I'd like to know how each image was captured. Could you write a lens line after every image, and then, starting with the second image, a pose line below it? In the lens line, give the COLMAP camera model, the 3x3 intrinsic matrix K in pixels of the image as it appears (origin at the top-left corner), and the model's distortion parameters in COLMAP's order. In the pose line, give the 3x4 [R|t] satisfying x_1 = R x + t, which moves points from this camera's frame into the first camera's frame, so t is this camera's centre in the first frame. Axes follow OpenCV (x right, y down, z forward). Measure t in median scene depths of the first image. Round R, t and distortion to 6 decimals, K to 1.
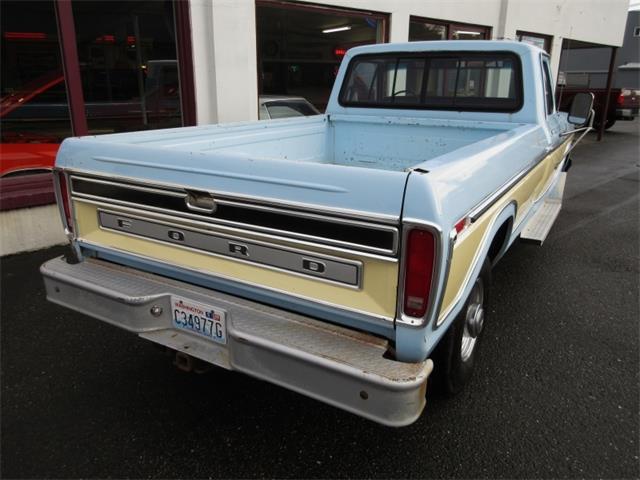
lens RADIAL K [[496.3, 0, 320.0], [0, 496.3, 240.0], [0, 0, 1]] dist [0.006073, 0.001201]
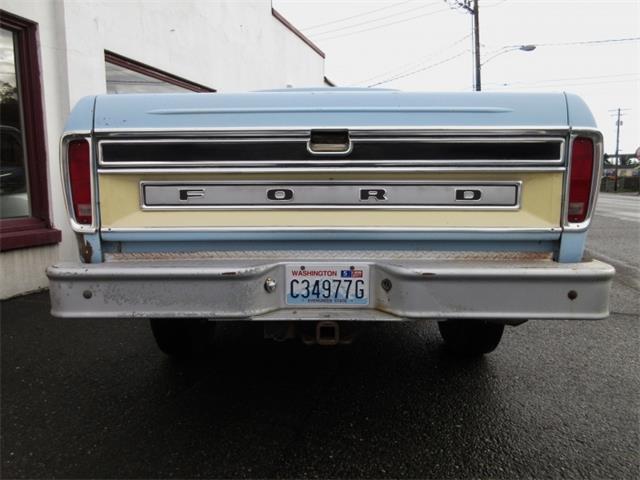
lens RADIAL K [[466.4, 0, 320.0], [0, 466.4, 240.0], [0, 0, 1]] dist [-0.003906, -0.003751]
pose [[0.874233, -0.066706, 0.480902, -0.628914], [0.158876, 0.975287, -0.153540, 0.204003], [-0.458776, 0.210633, 0.863226, 0.294523]]
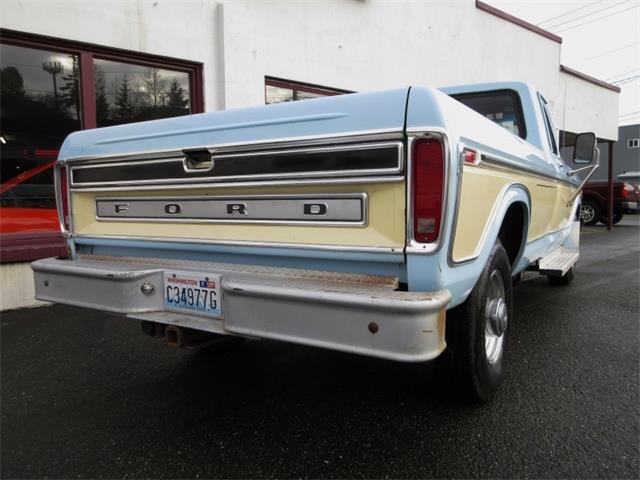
lens RADIAL K [[496.3, 0, 320.0], [0, 496.3, 240.0], [0, 0, 1]] dist [0.006073, 0.001201]
pose [[0.999471, -0.022298, -0.023672, 0.014755], [0.016415, 0.974295, -0.224677, 0.271699], [0.028074, 0.224169, 0.974146, 0.092305]]
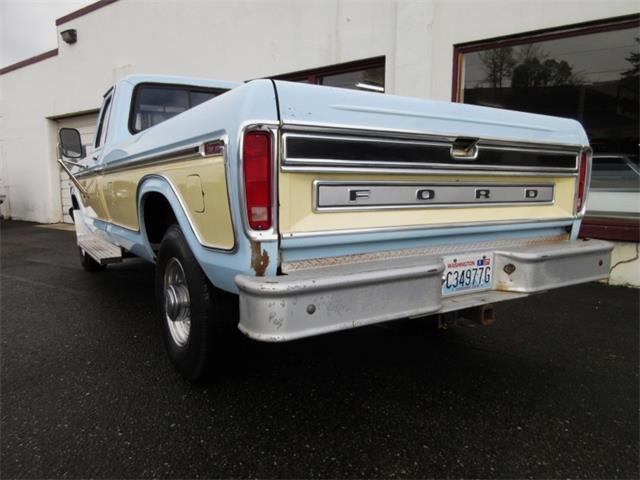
lens RADIAL K [[496.3, 0, 320.0], [0, 496.3, 240.0], [0, 0, 1]] dist [0.006073, 0.001201]
pose [[0.444106, -0.109884, 0.889210, -1.215509], [0.271301, 0.962352, -0.016576, 0.034217], [-0.853912, 0.248605, 0.457198, 0.778127]]
